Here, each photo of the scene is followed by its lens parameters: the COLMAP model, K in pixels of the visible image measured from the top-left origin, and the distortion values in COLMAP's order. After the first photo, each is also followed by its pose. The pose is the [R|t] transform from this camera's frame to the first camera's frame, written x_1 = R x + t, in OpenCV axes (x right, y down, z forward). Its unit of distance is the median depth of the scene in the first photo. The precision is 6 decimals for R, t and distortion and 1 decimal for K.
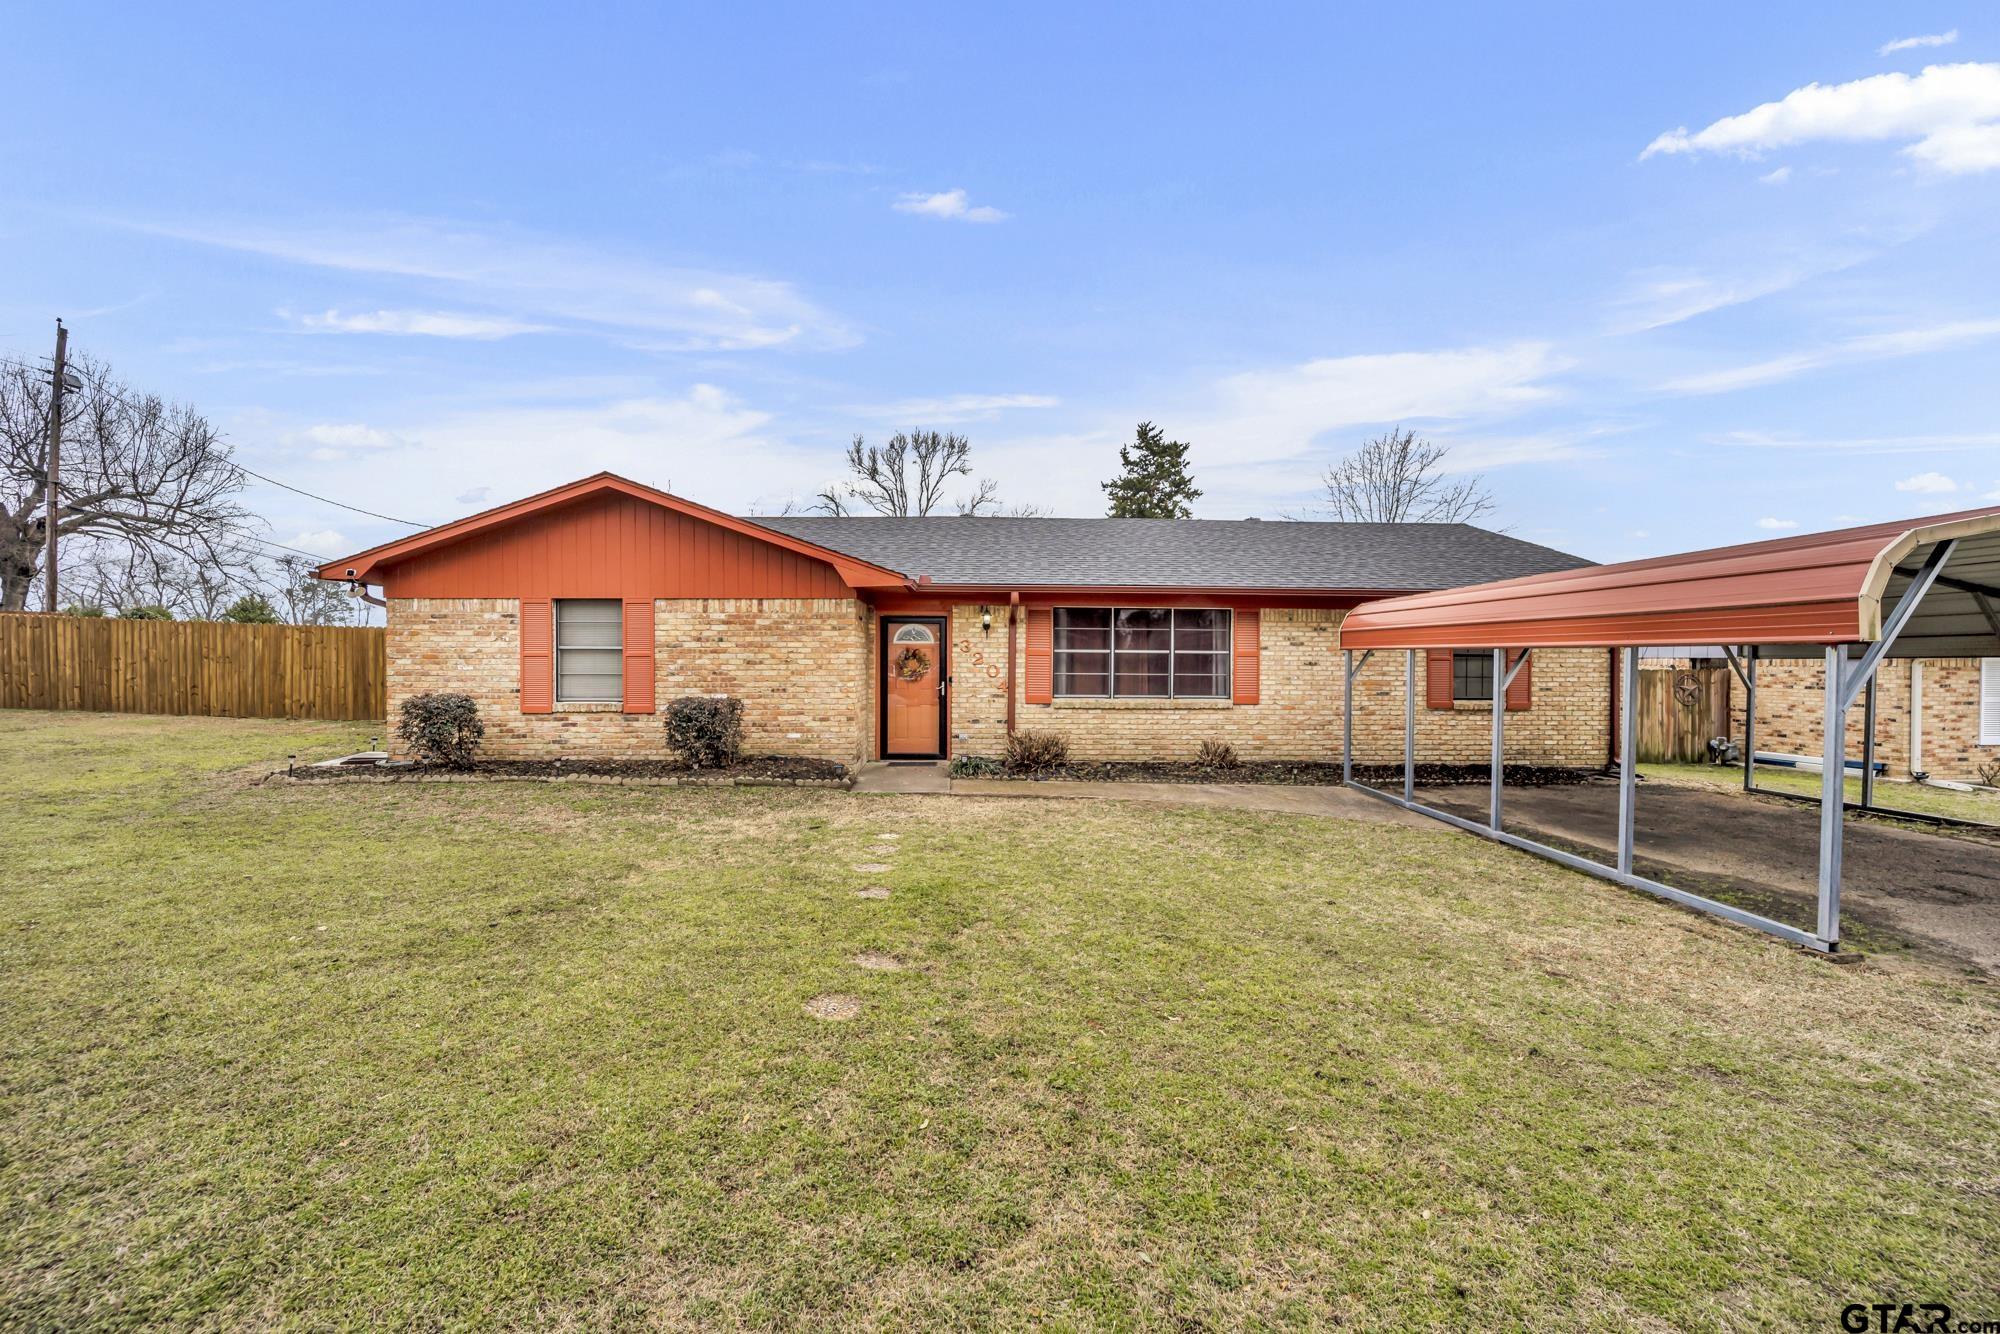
lens RADIAL K [[815.0, 0, 995.5], [0, 815.0, 670.6], [0, 0, 1]] dist [-0.015336, -0.001123]
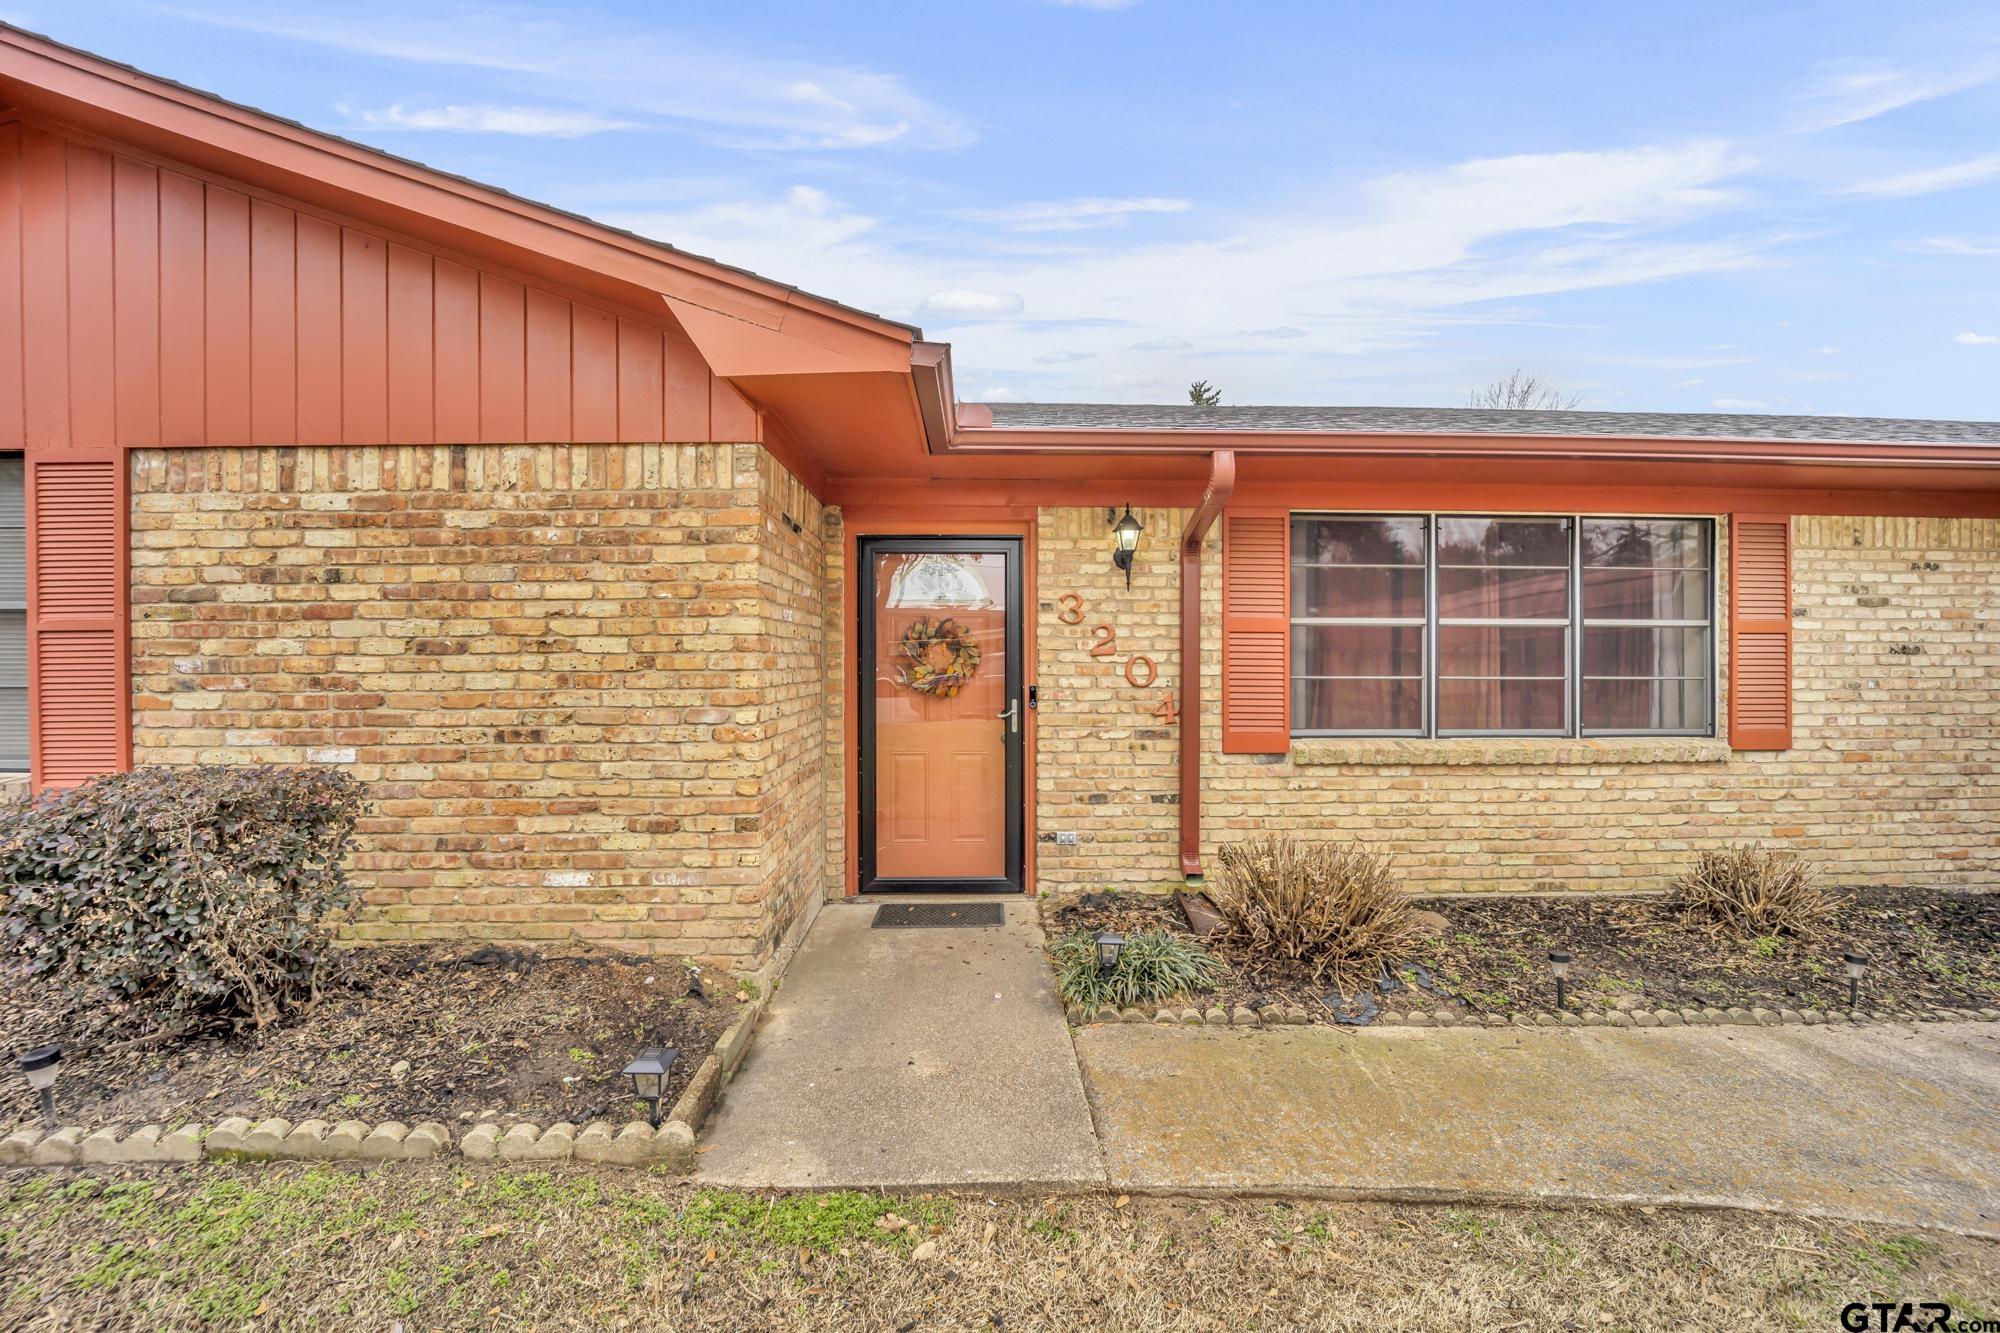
lens RADIAL K [[815.0, 0, 1003.8], [0, 815.0, 674.2], [0, 0, 1]] dist [-0.015336, -0.001123]
pose [[0.999942, -0.005095, -0.009447, -0.066474], [0.005122, 0.999983, 0.002777, 0.000350], [0.009433, -0.002825, 0.999952, 0.607477]]
